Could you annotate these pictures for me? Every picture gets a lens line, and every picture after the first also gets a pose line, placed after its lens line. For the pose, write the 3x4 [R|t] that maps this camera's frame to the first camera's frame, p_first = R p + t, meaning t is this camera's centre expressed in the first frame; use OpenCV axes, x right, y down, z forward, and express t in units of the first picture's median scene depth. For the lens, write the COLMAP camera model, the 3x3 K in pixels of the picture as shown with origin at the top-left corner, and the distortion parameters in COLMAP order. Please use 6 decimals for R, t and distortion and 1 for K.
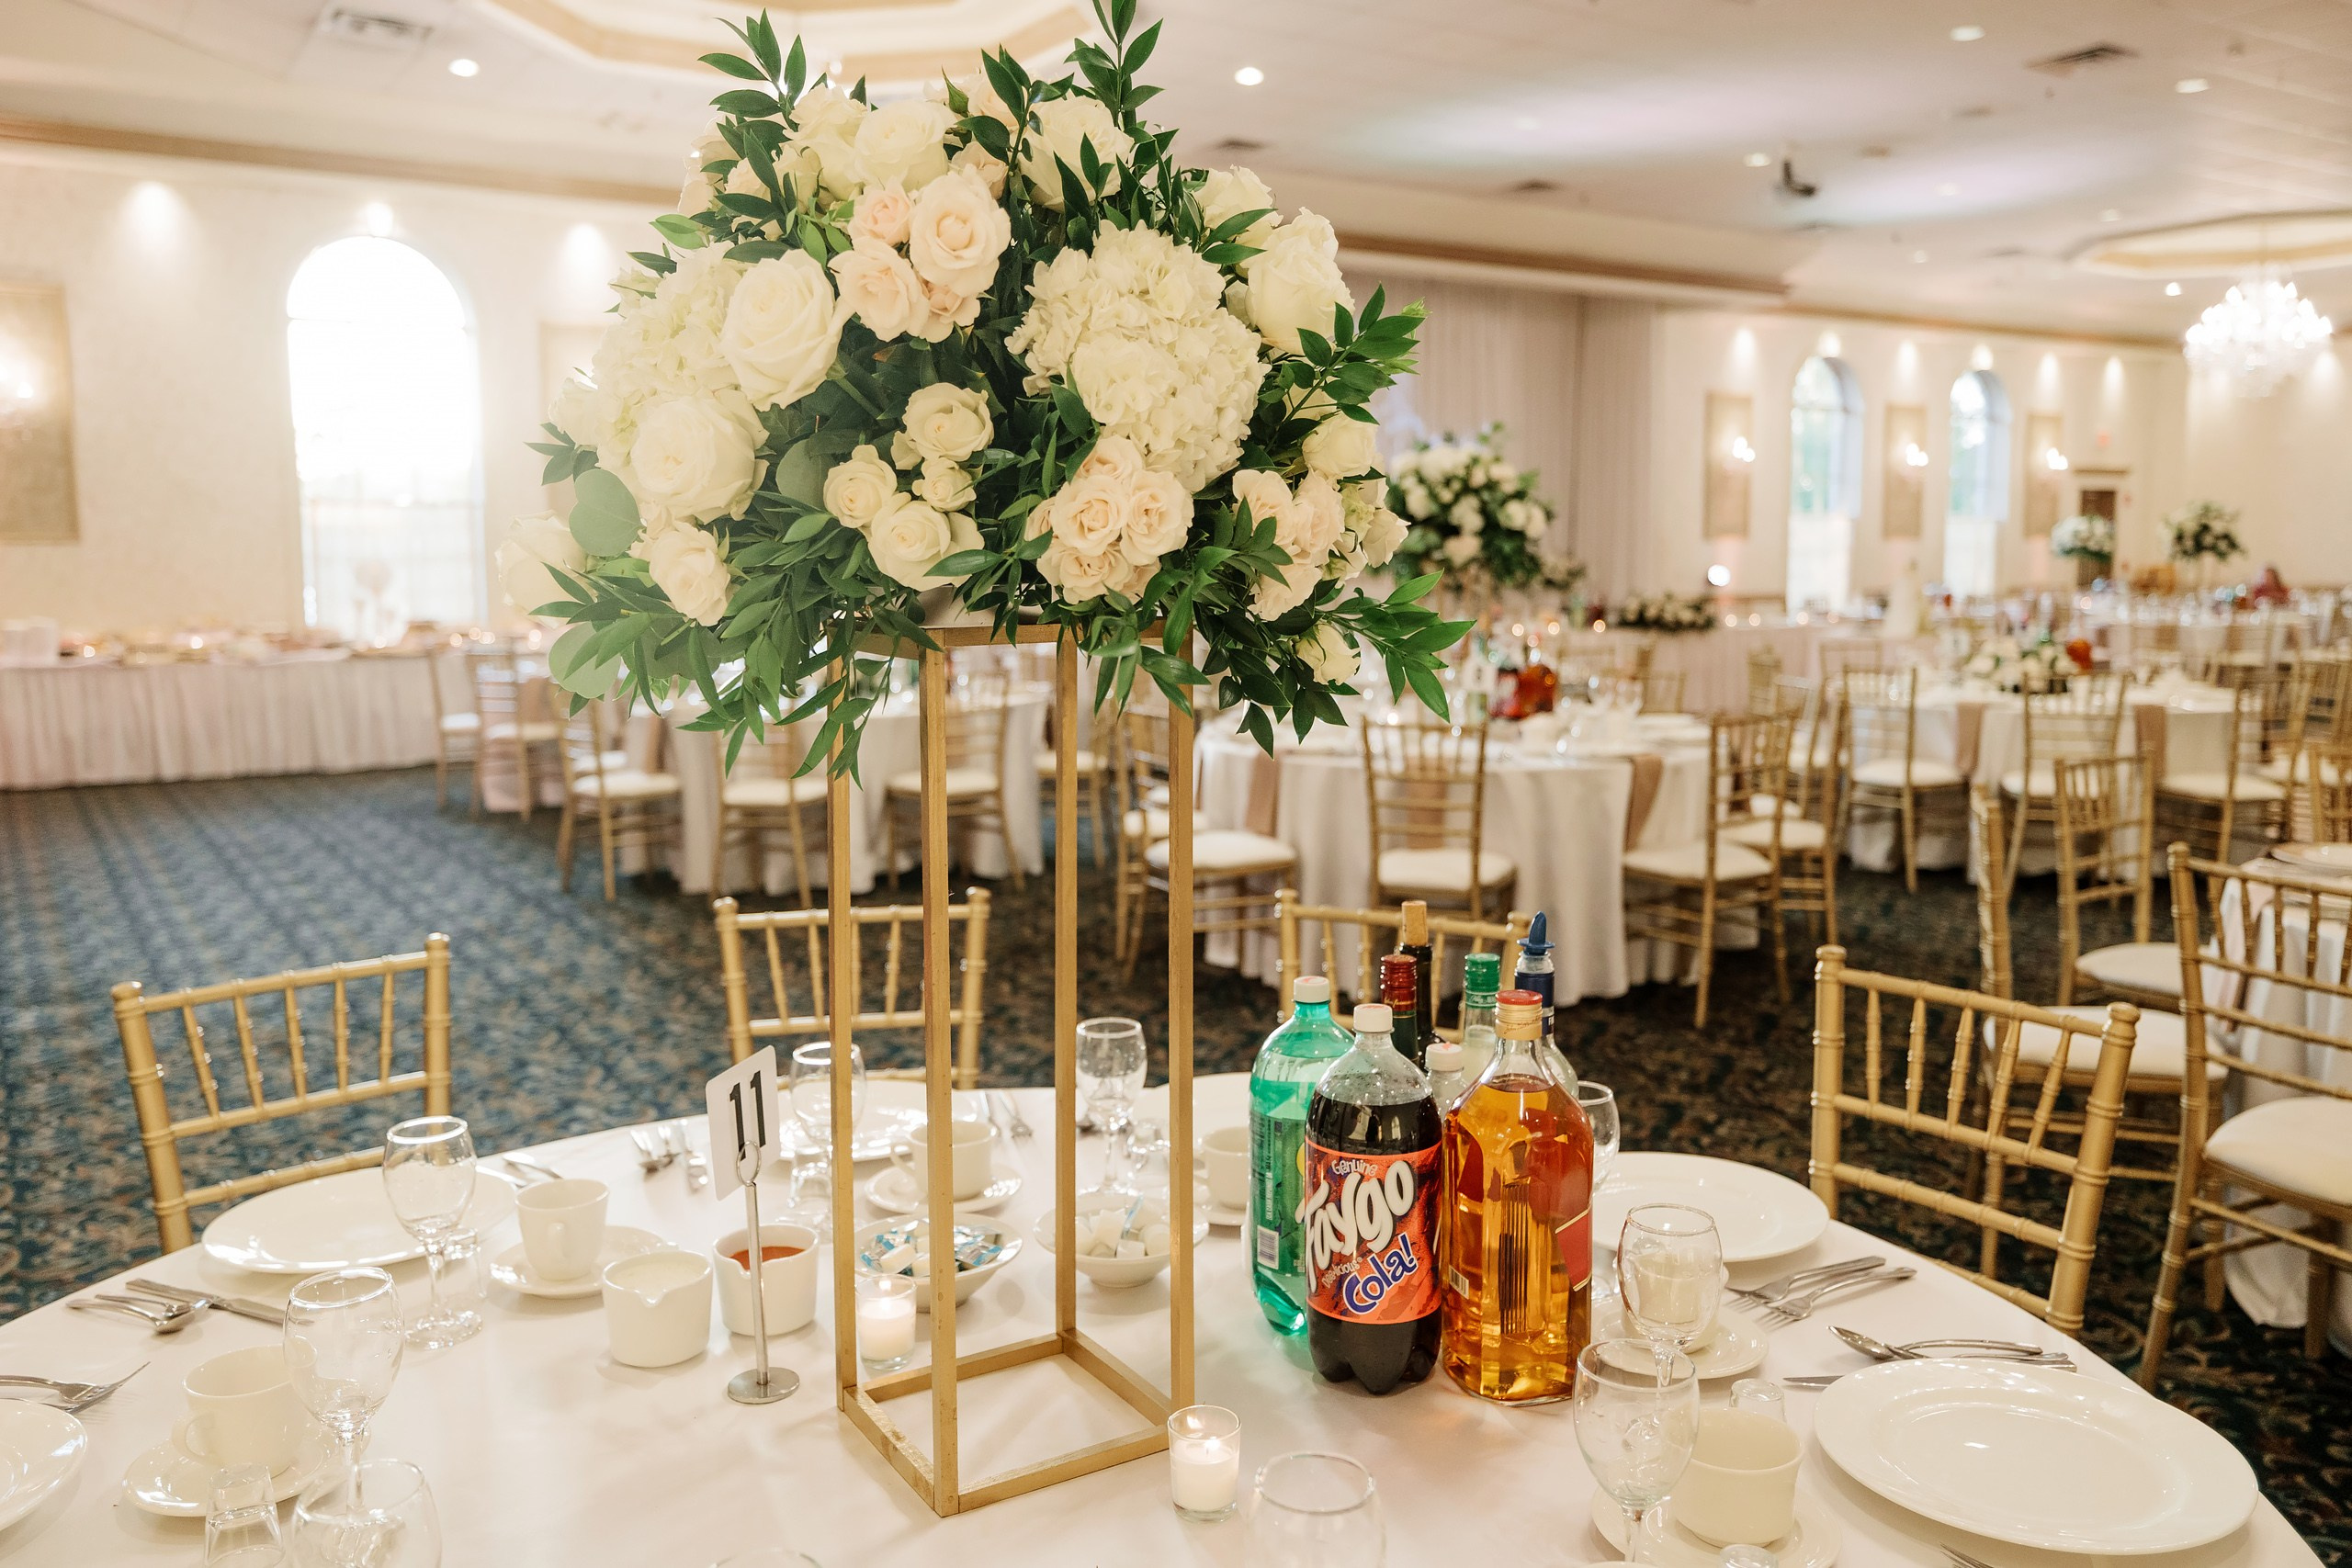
lens RADIAL K [[1731.8, 0, 1168.5], [0, 1731.8, 776.1], [0, 0, 1]] dist [0.071245, -0.000343]
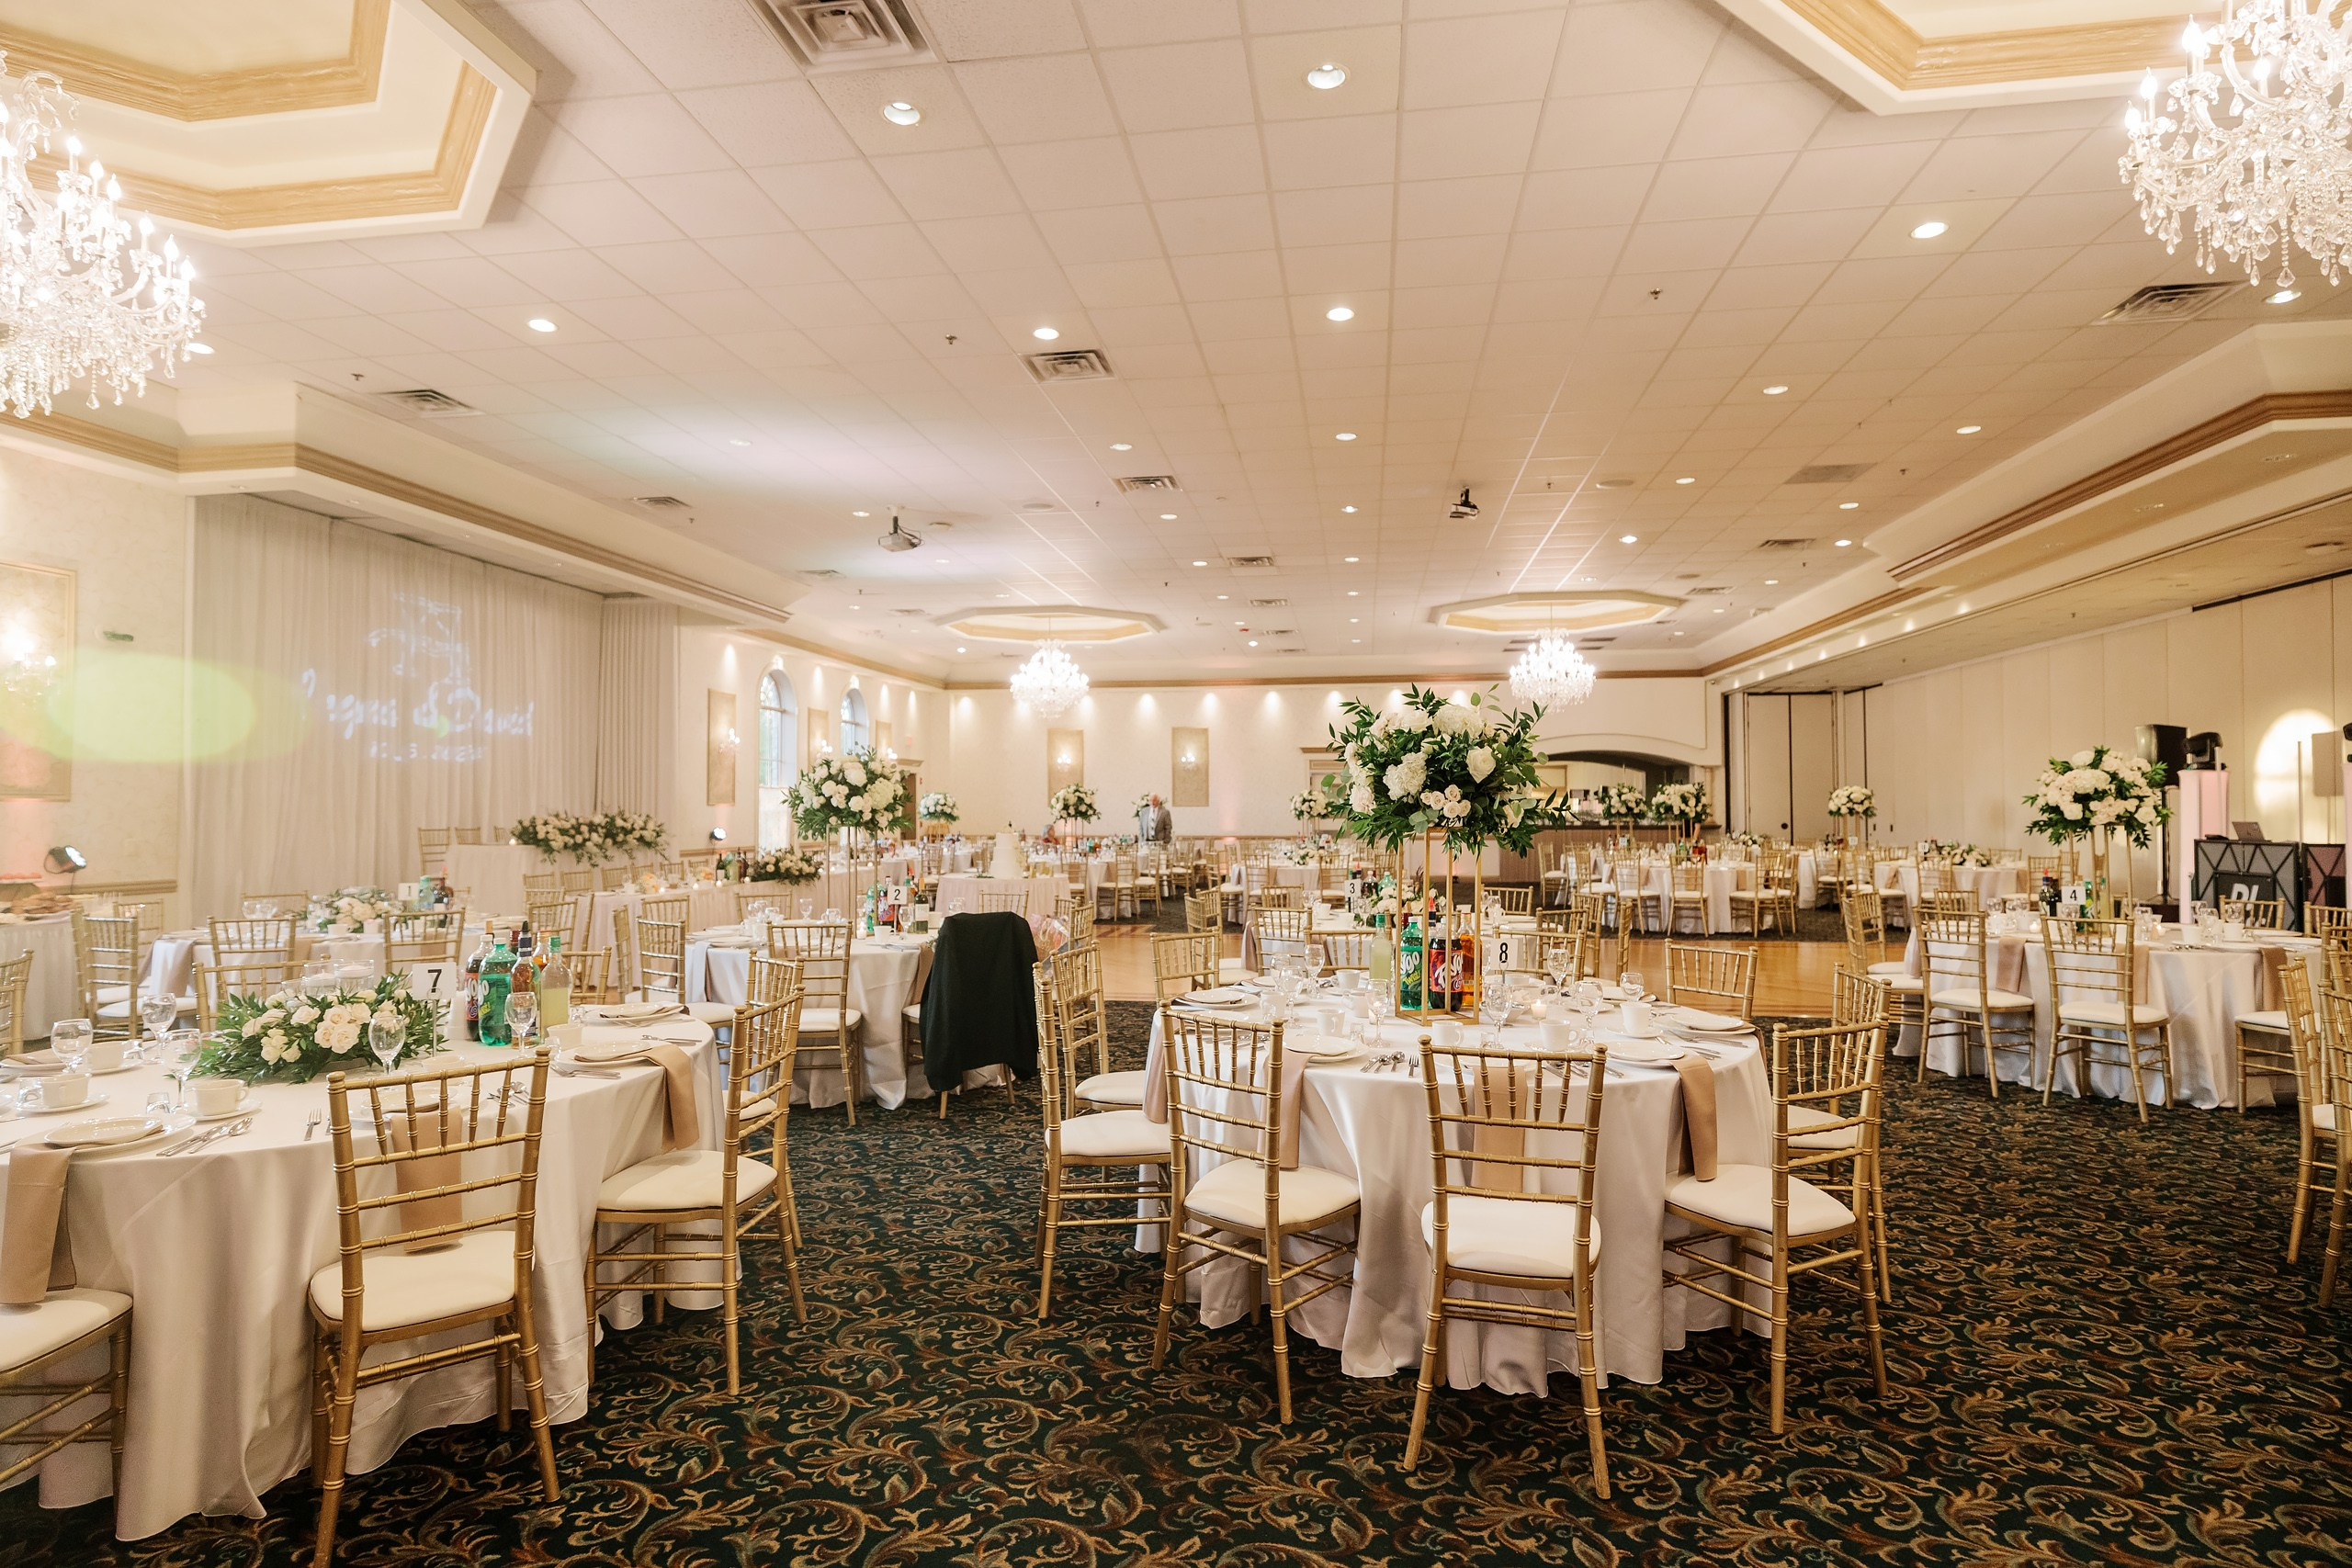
lens RADIAL K [[1191.1, 0, 1161.9], [0, 1191.1, 793.9], [0, 0, 1]] dist [-0.003634, -0.000413]
pose [[0.622572, 0.004369, 0.782550, -0.156223], [0.109957, 0.989576, -0.093003, -0.031607], [-0.774799, 0.143948, 0.615602, 0.242178]]
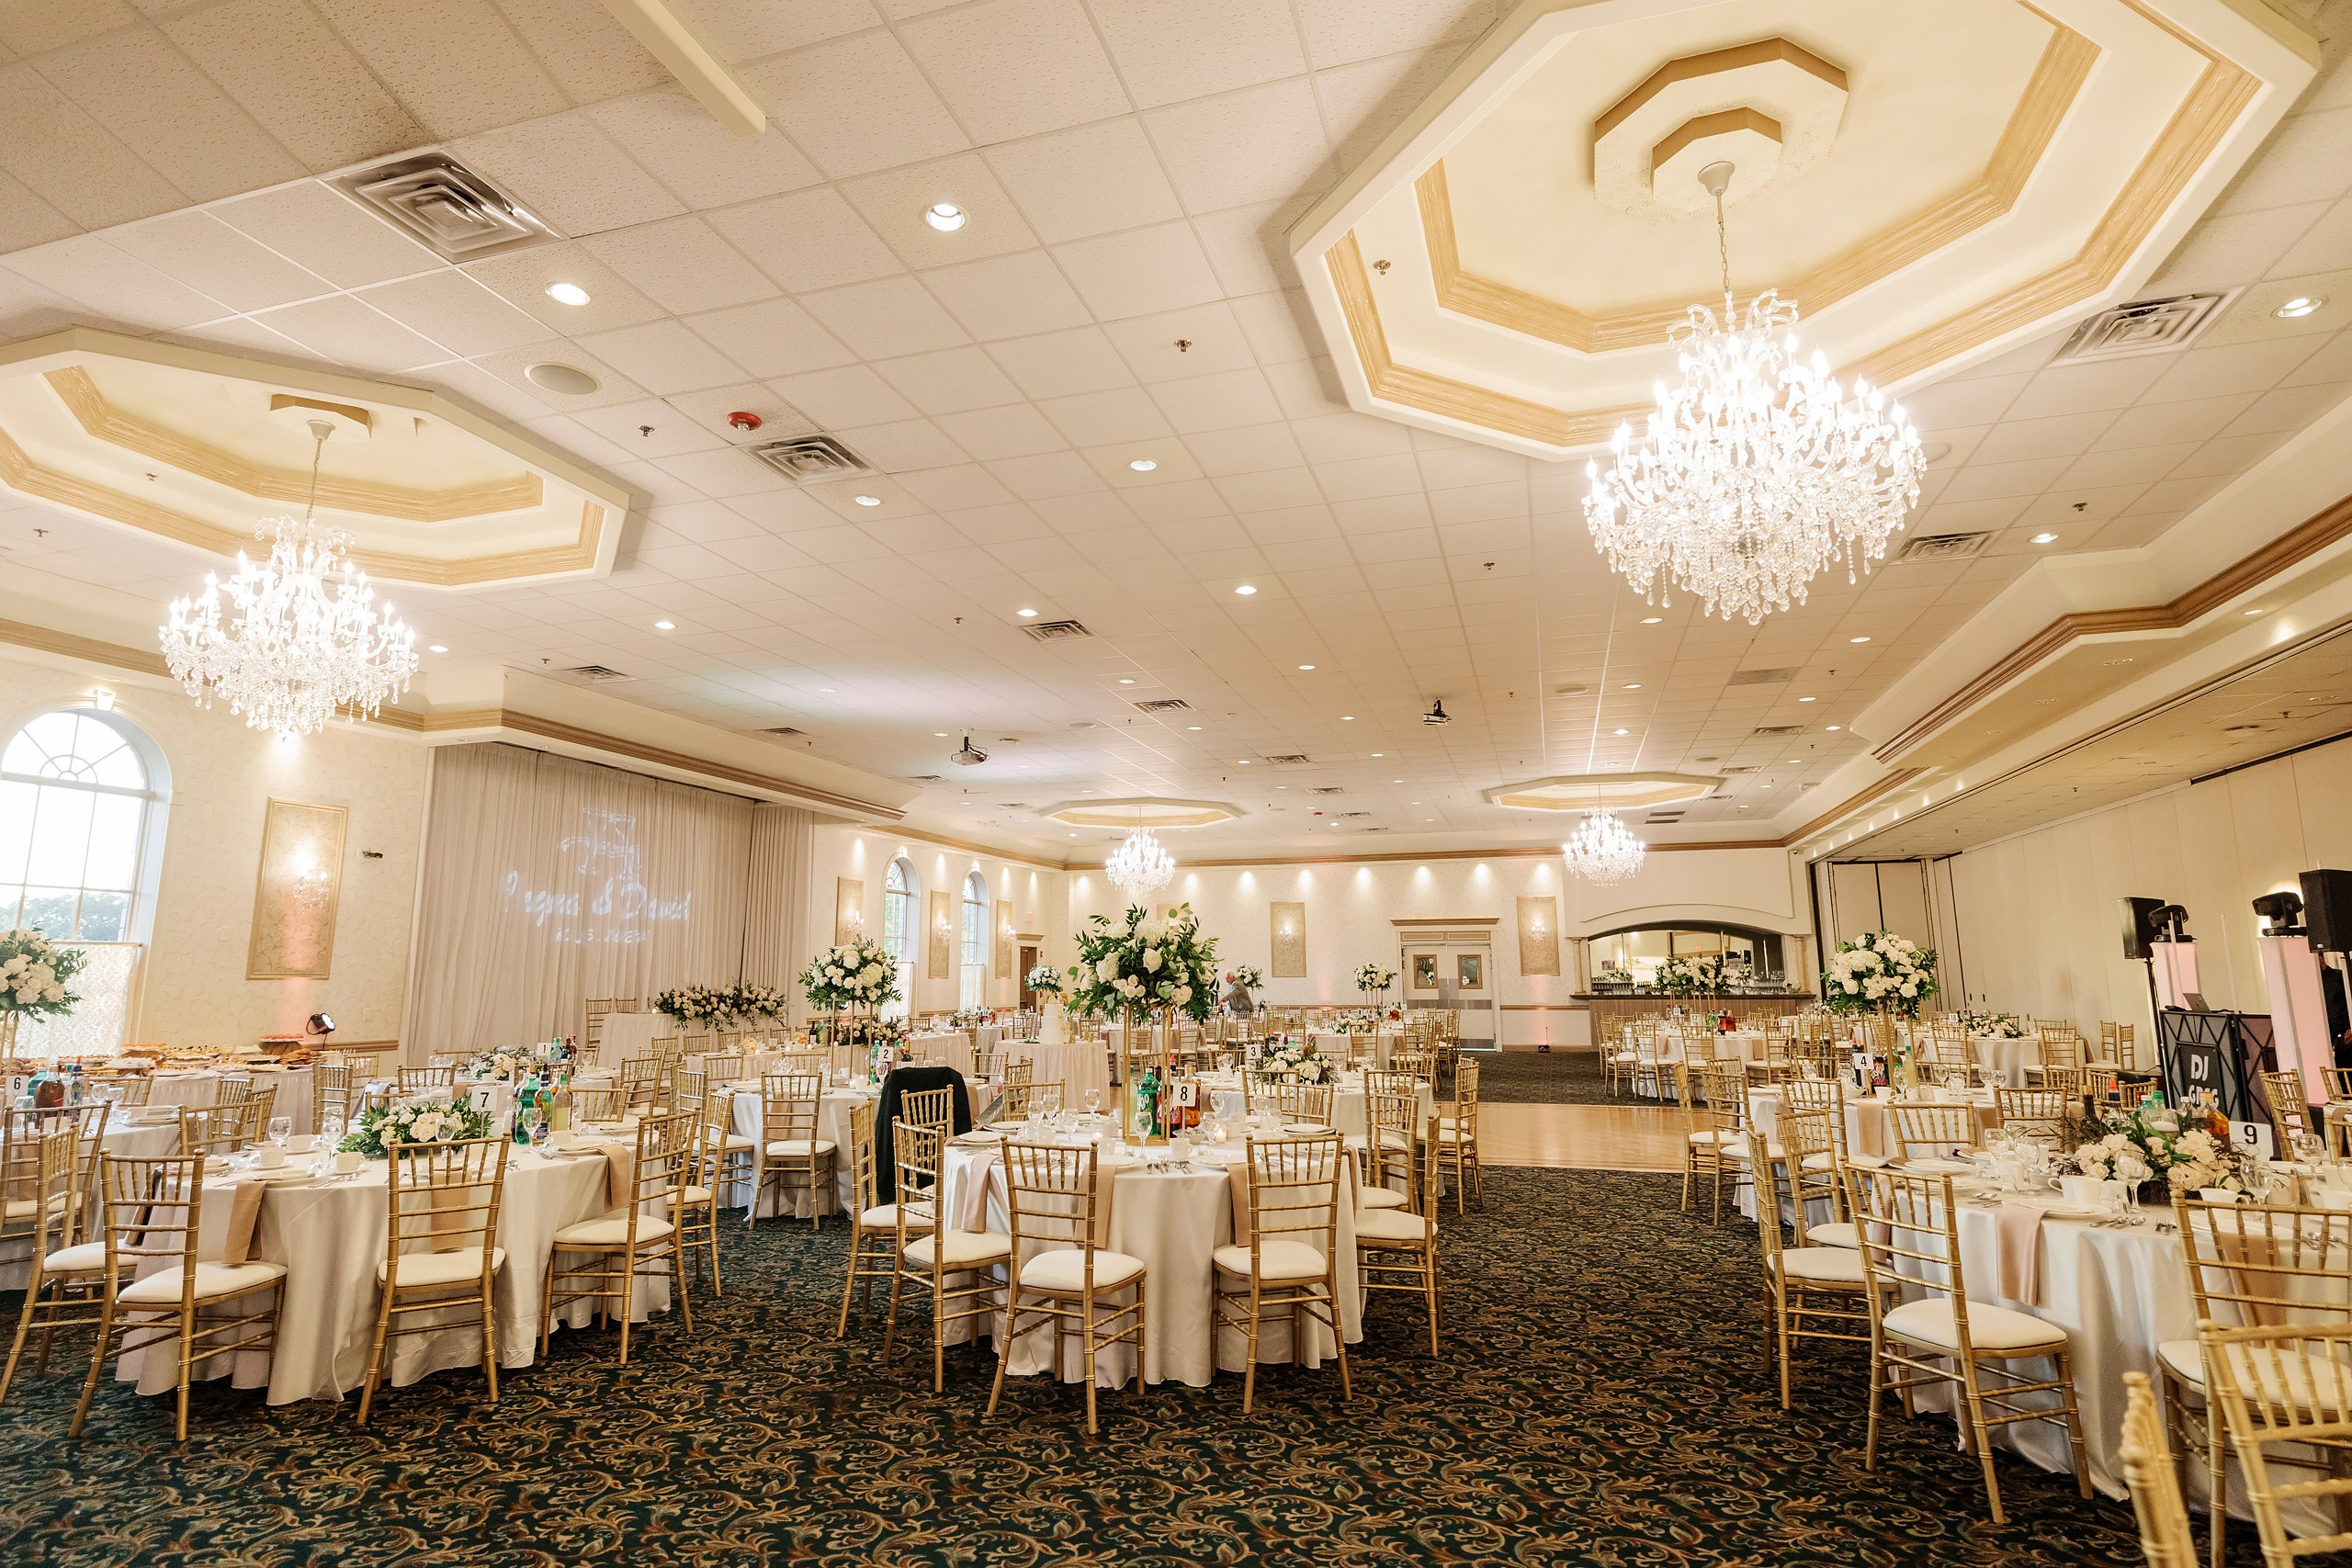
lens RADIAL K [[1214.5, 0, 1189.3], [0, 1214.5, 794.1], [0, 0, 1]] dist [-0.005062, 0.001249]
pose [[0.731814, 0.093599, 0.675047, -0.165623], [0.099396, 0.965273, -0.241596, -0.014754], [-0.674217, 0.243900, 0.697097, 0.090849]]
